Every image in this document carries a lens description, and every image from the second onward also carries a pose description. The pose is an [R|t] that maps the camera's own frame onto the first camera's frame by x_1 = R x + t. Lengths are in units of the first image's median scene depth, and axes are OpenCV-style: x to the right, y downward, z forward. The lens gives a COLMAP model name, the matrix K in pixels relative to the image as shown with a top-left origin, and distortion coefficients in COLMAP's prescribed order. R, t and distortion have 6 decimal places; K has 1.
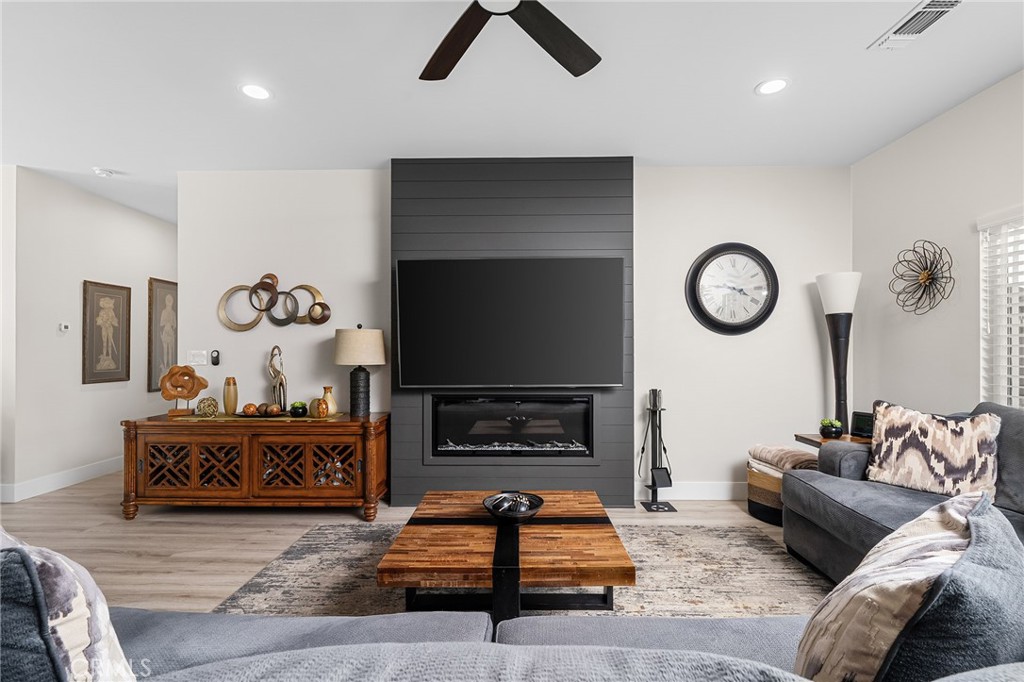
lens RADIAL K [[471.6, 0, 510.5], [0, 471.6, 349.3], [0, 0, 1]] dist [-0.004472, -0.000336]
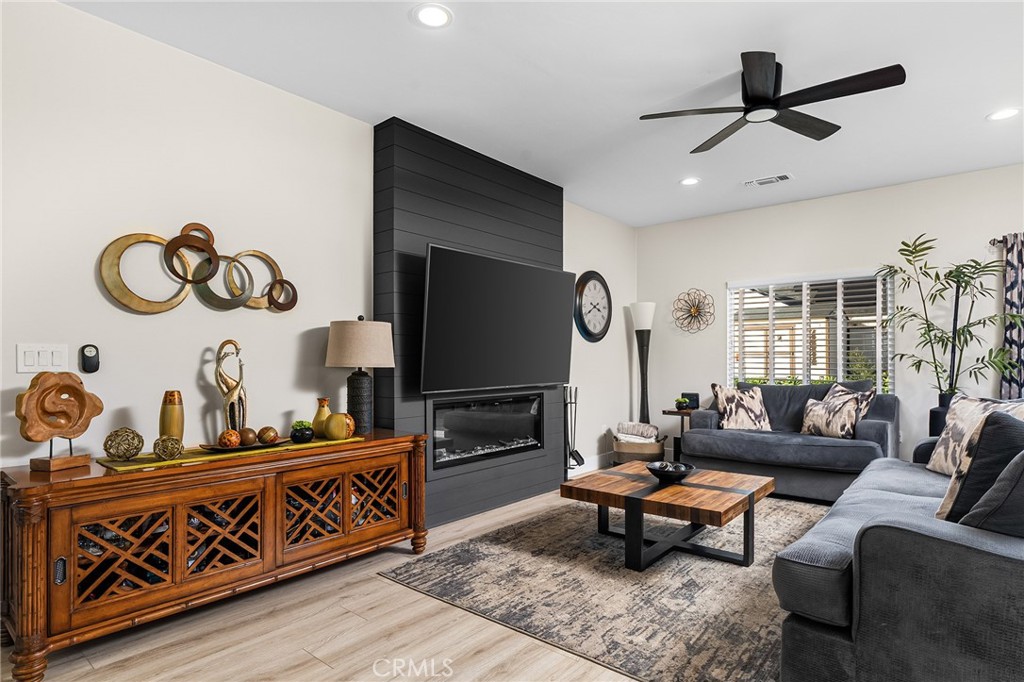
lens RADIAL K [[546.5, 0, 518.1], [0, 546.5, 360.7], [0, 0, 1]] dist [-0.002572, -0.000108]
pose [[0.624626, 0.000929, 0.780924, -0.888571], [-0.001148, 0.999999, -0.000272, 0.021775], [-0.780924, -0.000727, 0.624626, 0.242138]]
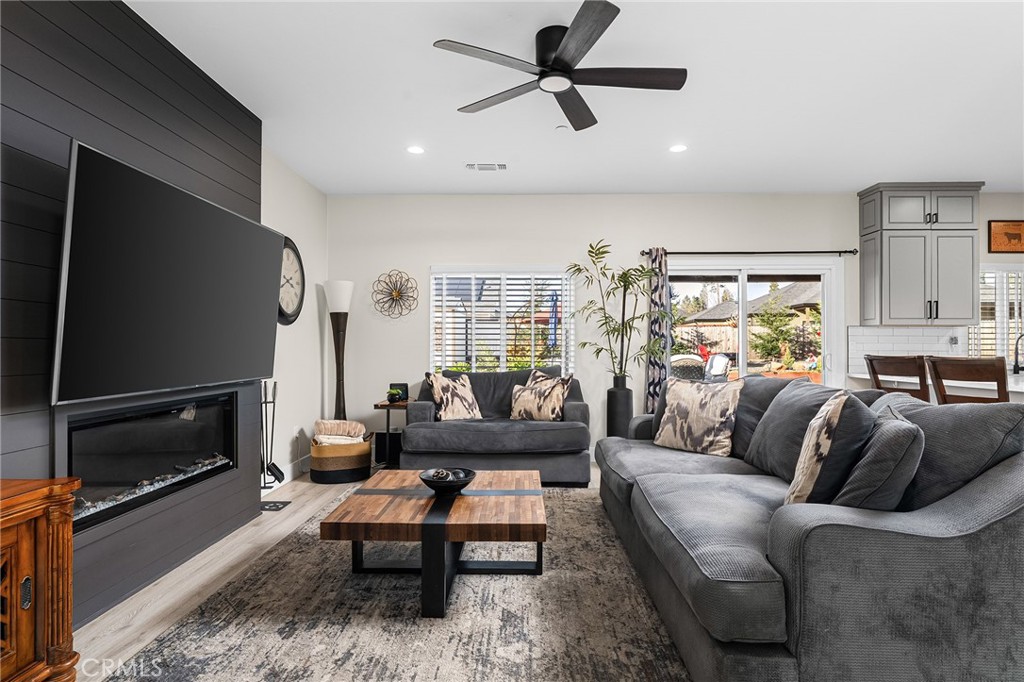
lens RADIAL K [[537.6, 0, 514.0], [0, 537.6, 344.8], [0, 0, 1]] dist [-0.004232, 0.000031]
pose [[0.005030, 0.007619, 0.999958, -0.766645], [-0.002496, 0.999968, -0.007607, 0.022252], [-0.999984, -0.002458, 0.005049, 0.524443]]
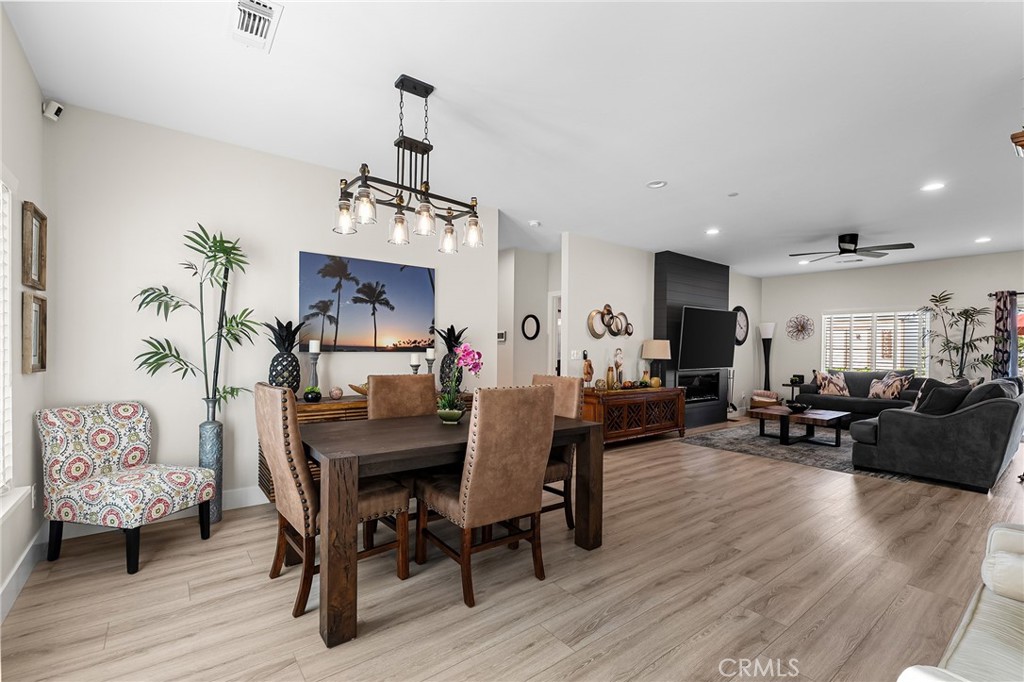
lens RADIAL K [[447.2, 0, 515.4], [0, 447.2, 351.2], [0, 0, 1]] dist [0.000539, 0.000034]
pose [[0.772995, 0.007847, 0.634364, -1.922029], [-0.014572, 0.999879, 0.005388, 0.001775], [-0.634245, -0.013409, 0.773016, -0.011509]]
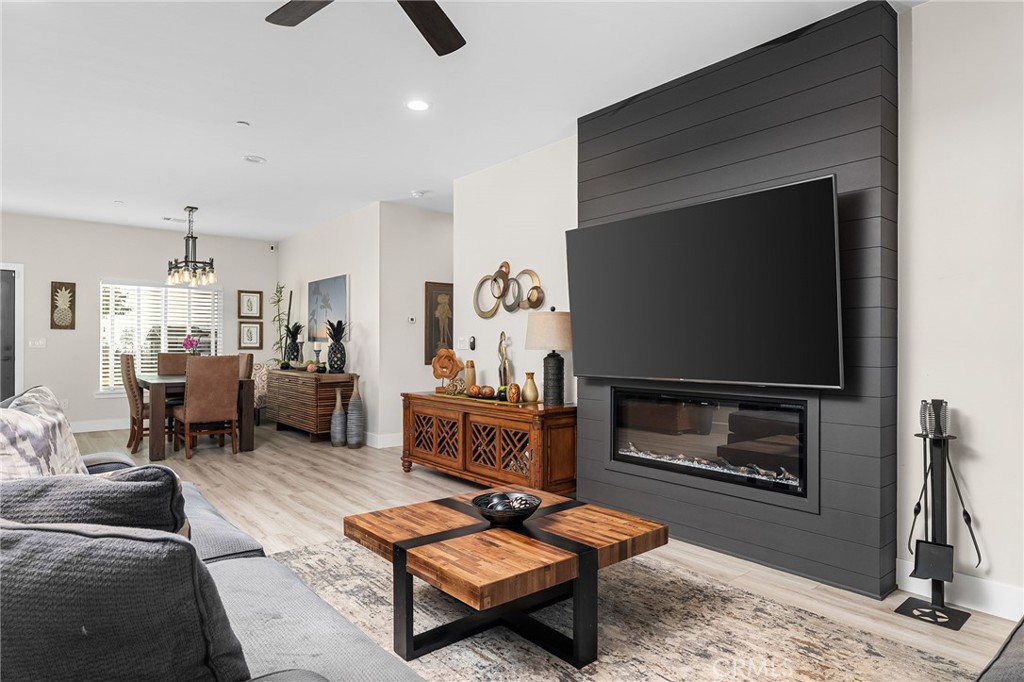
lens RADIAL K [[590.2, 0, 512.0], [0, 590.2, 341.0], [0, 0, 1]] dist [-0.001300, 0.000576]
pose [[0.654483, -0.001791, -0.756075, 0.525835], [0.001140, 0.999998, -0.001382, 0.016652], [0.756076, 0.000042, 0.654484, 0.180104]]
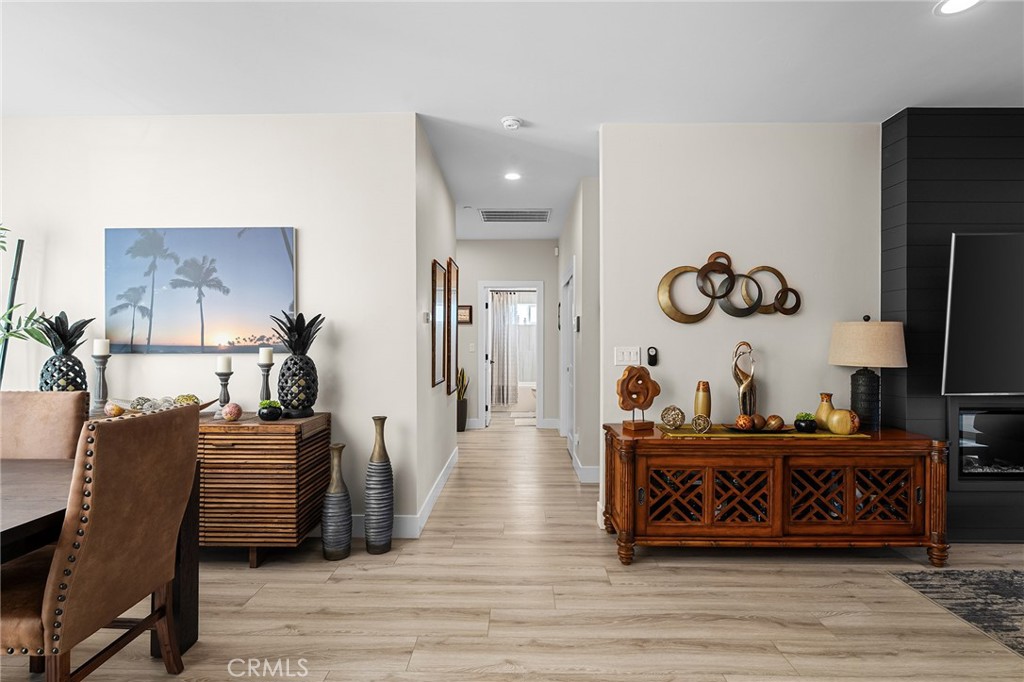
lens RADIAL K [[494.9, 0, 516.9], [0, 494.9, 341.6], [0, 0, 1]] dist [-0.001765, -0.000144]
pose [[0.999941, 0.002266, 0.010606, -0.951234], [-0.002301, 0.999992, 0.003286, -0.010600], [-0.010598, -0.003311, 0.999938, 0.171184]]
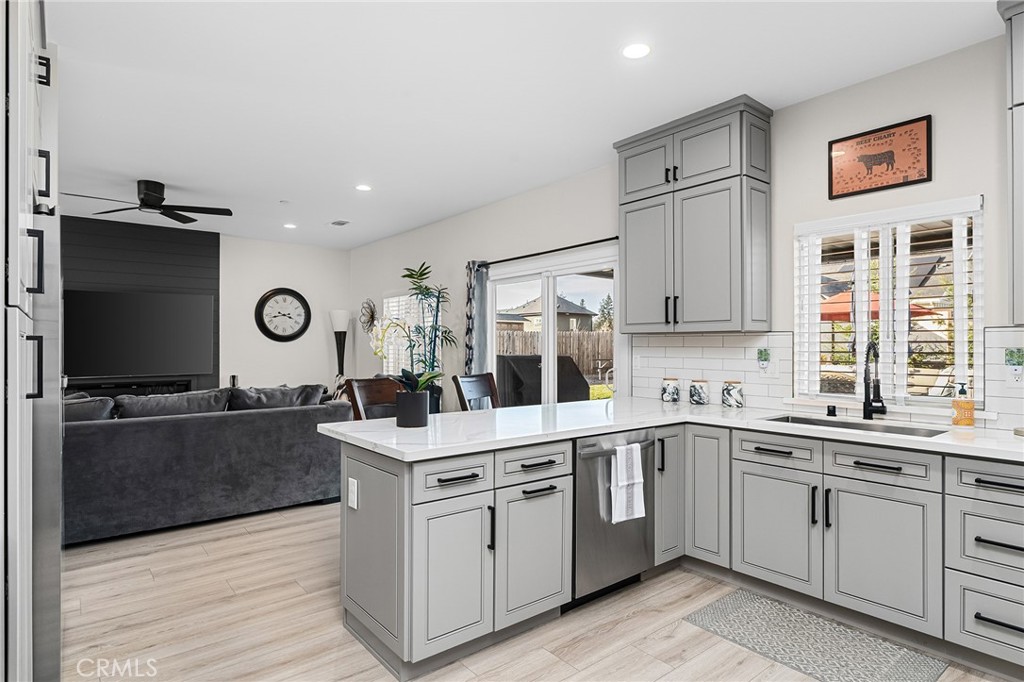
lens RADIAL K [[560.8, 0, 512.0], [0, 560.8, 341.0], [0, 0, 1]] dist [-0.002639, -0.000326]
pose [[0.767198, 0.004307, 0.641395, -0.208218], [0.000268, 0.999975, -0.007035, -0.021673], [-0.641410, 0.005570, 0.767178, -1.152701]]
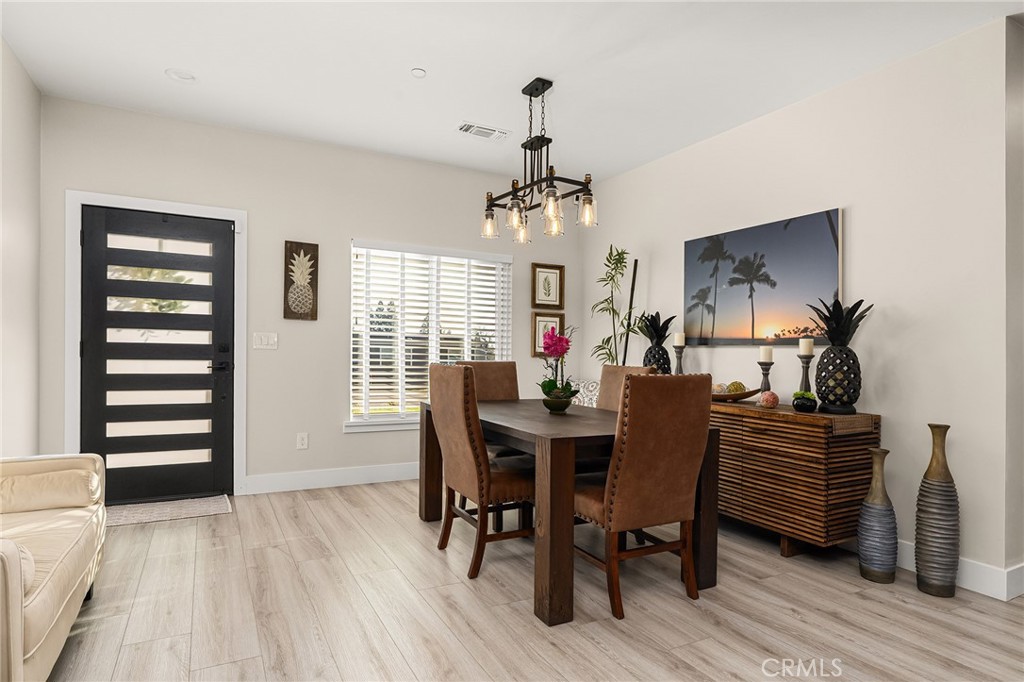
lens RADIAL K [[563.1, 0, 512.6], [0, 563.1, 349.9], [0, 0, 1]] dist [-0.022906, 0.000327]
pose [[0.497935, 0.010774, -0.867147, -0.812887], [-0.012803, 0.999905, 0.005072, 0.023138], [0.867120, 0.008576, 0.498026, 0.140501]]
